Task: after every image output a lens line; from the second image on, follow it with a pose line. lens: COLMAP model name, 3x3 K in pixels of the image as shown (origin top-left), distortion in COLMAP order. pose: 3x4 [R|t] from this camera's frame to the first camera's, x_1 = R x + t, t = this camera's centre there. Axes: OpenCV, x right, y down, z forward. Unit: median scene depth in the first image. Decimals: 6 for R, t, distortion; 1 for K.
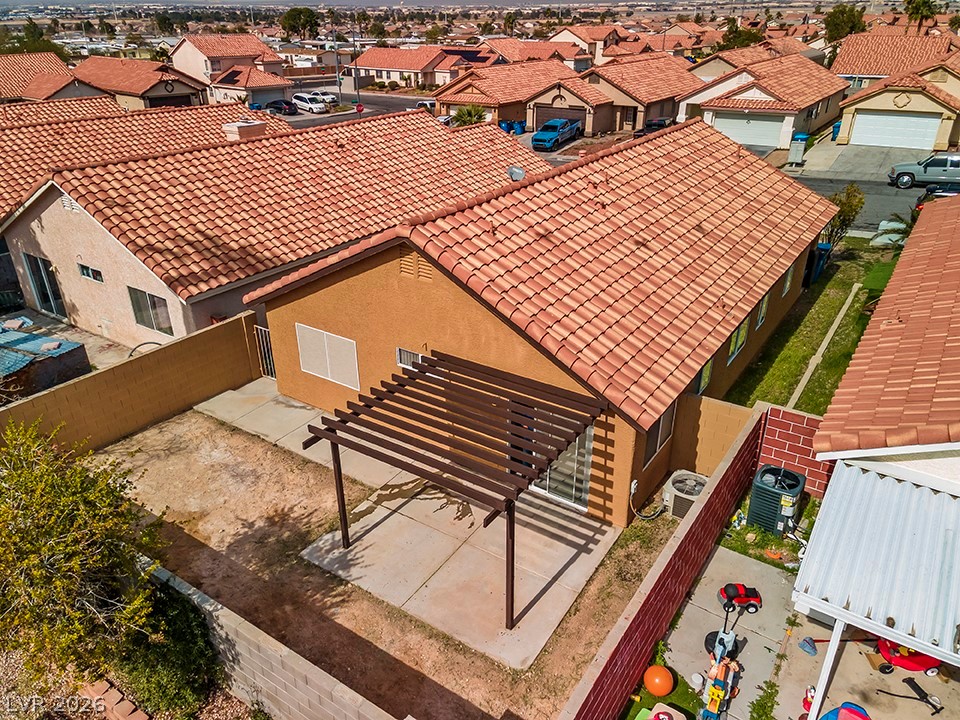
lens RADIAL K [[695.7, 0, 479.7], [0, 695.7, 363.7], [0, 0, 1]] dist [0.016677, 0.023275]
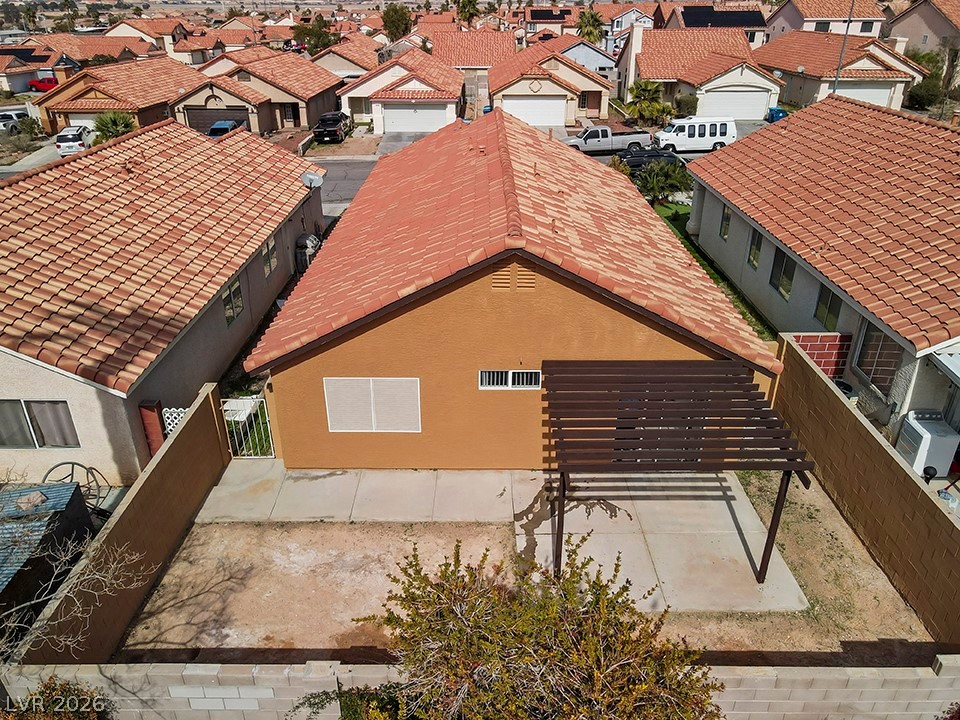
lens RADIAL K [[695.7, 0, 479.0], [0, 695.7, 357.8], [0, 0, 1]] dist [0.016677, 0.023275]
pose [[0.829689, -0.245768, 0.501213, -0.150043], [0.245684, 0.966999, 0.067468, -0.026475], [-0.501254, 0.067163, 0.862690, 0.051244]]
